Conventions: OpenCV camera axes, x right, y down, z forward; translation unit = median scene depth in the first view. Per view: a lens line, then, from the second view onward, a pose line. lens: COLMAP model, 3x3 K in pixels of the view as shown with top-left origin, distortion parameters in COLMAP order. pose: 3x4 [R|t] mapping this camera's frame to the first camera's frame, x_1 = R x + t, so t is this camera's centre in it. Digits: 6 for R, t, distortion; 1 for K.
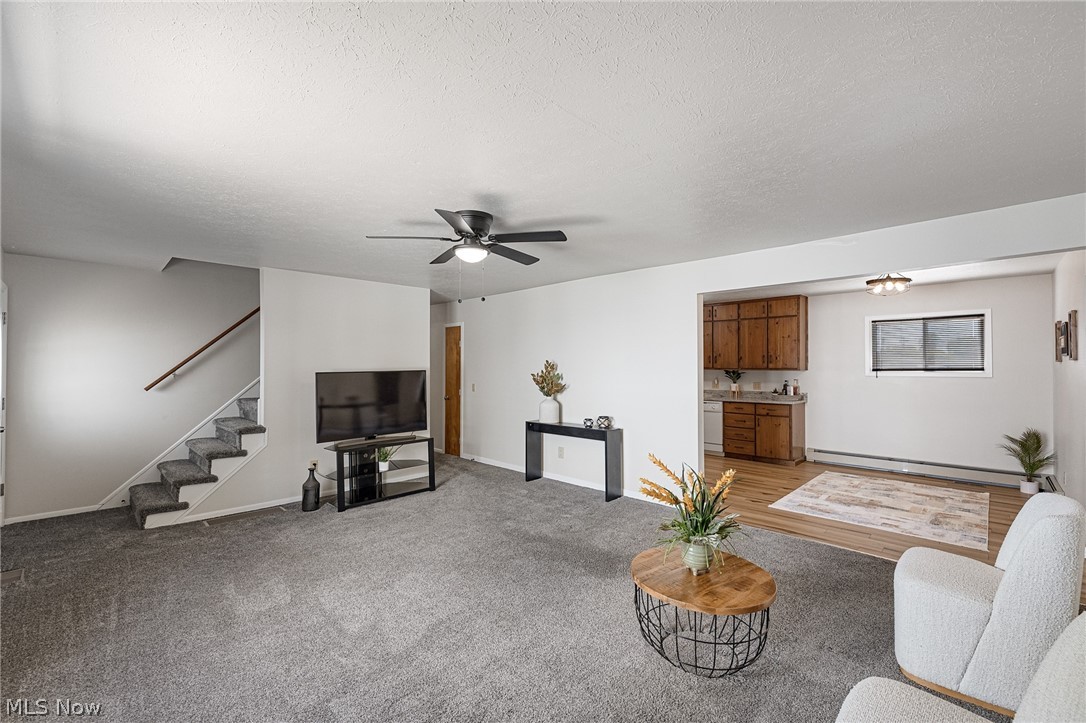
lens RADIAL K [[457.1, 0, 537.3], [0, 457.1, 364.9], [0, 0, 1]] dist [0.000594, 0.000425]
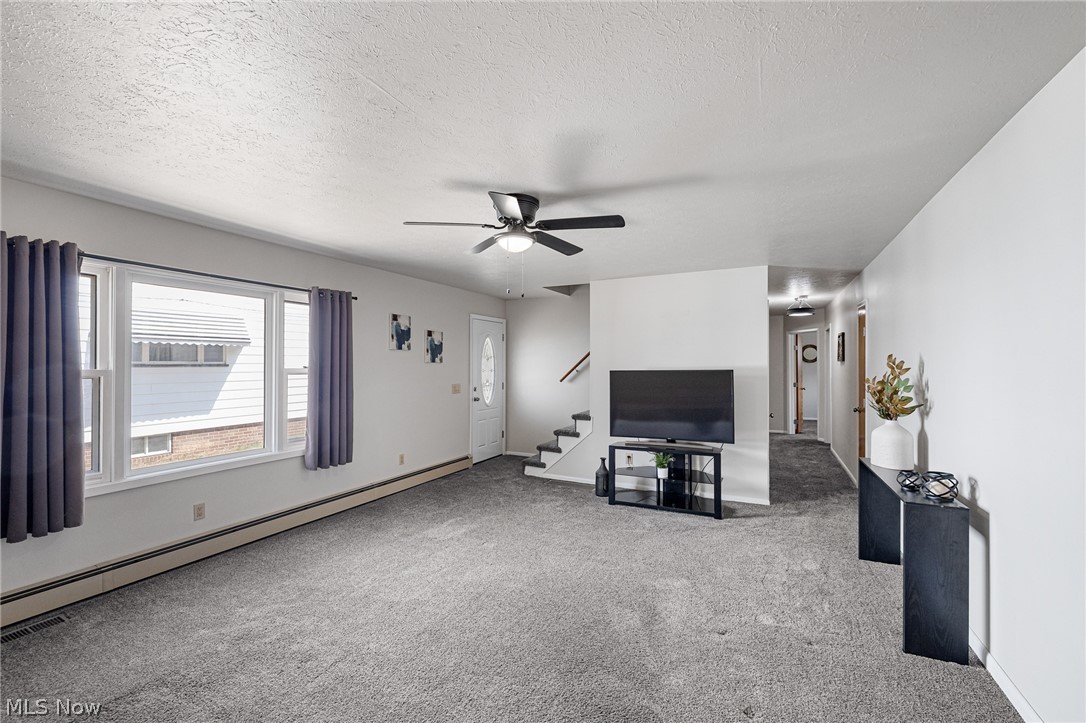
lens RADIAL K [[457.1, 0, 541.7], [0, 457.1, 361.9], [0, 0, 1]] dist [0.000594, 0.000425]
pose [[0.322665, -0.004034, -0.946505, 0.513927], [0.002432, 0.999991, -0.003433, -0.000092], [0.946510, -0.001195, 0.322672, 0.525347]]
